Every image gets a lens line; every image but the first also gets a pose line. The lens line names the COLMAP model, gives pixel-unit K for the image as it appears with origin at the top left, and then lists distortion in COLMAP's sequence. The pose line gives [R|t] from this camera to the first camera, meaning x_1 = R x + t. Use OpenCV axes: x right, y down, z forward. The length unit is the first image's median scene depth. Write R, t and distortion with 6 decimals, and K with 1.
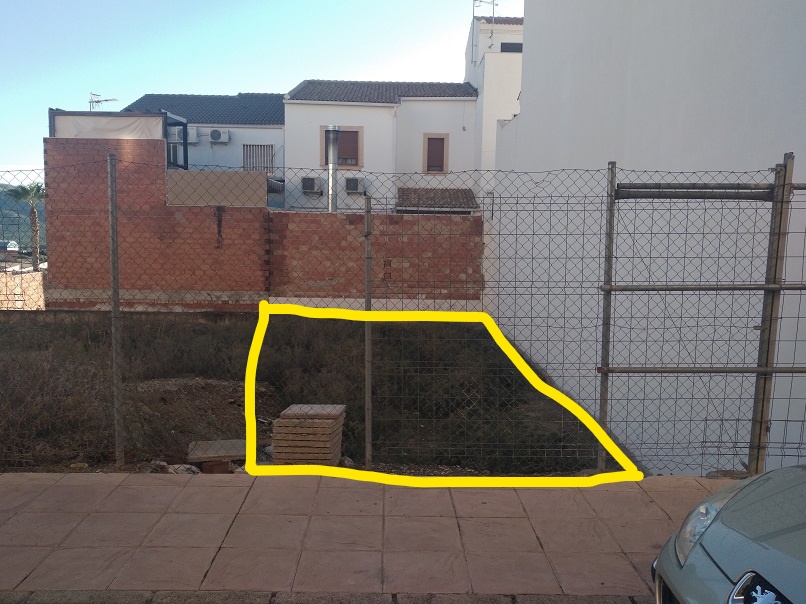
lens RADIAL K [[695.5, 0, 403.0], [0, 695.5, 302.0], [0, 0, 1]] dist [0.086616, -0.231663]
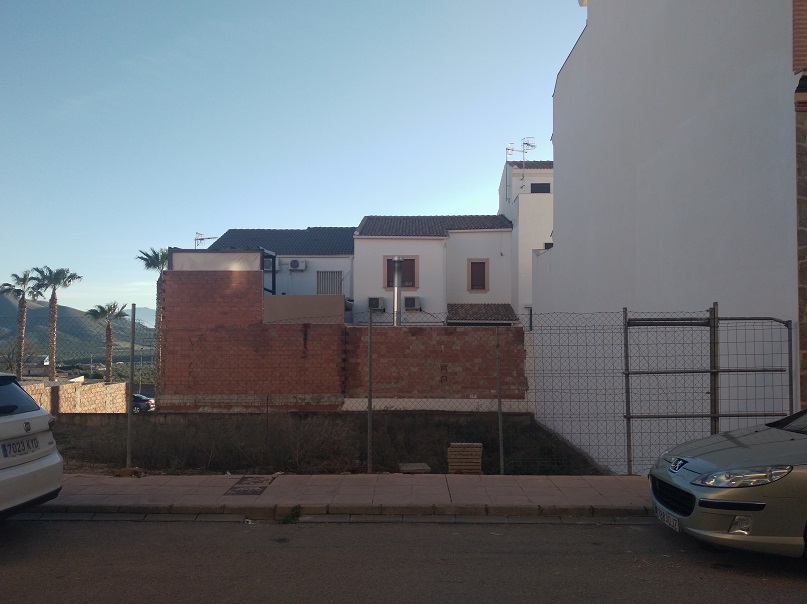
lens RADIAL K [[679.9, 0, 403.5], [0, 679.9, 302.0], [0, 0, 1]] dist [0.114922, -0.339891]
pose [[0.999040, -0.018851, -0.039548, -0.043896], [0.012447, 0.987624, -0.156345, 0.013643], [0.042006, 0.155703, 0.986910, -0.165931]]
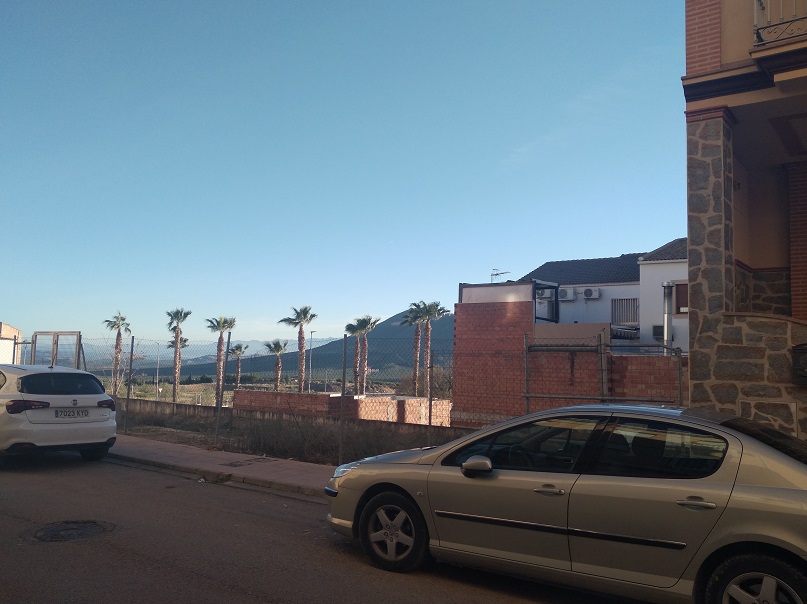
lens RADIAL K [[679.9, 0, 403.5], [0, 679.9, 302.0], [0, 0, 1]] dist [0.114922, -0.339891]
pose [[0.799794, -0.045199, -0.598571, 0.229478], [-0.077376, 0.981080, -0.177471, 0.016695], [0.595267, 0.188255, 0.781164, -0.146366]]
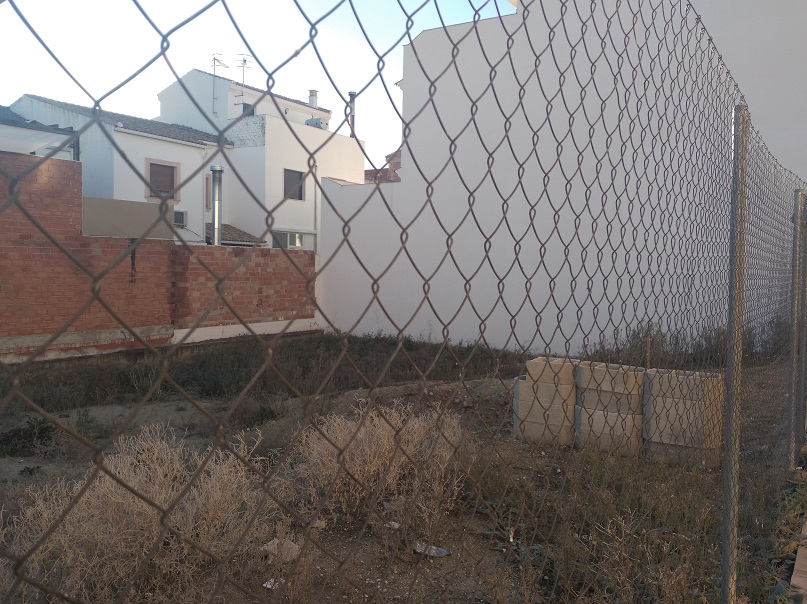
lens RADIAL K [[679.9, 0, 403.5], [0, 679.9, 302.0], [0, 0, 1]] dist [0.114922, -0.339891]
pose [[0.559469, -0.051645, 0.827241, -0.822764], [0.076145, 0.997039, 0.010747, -0.032365], [-0.825346, 0.056978, 0.561745, 0.181636]]
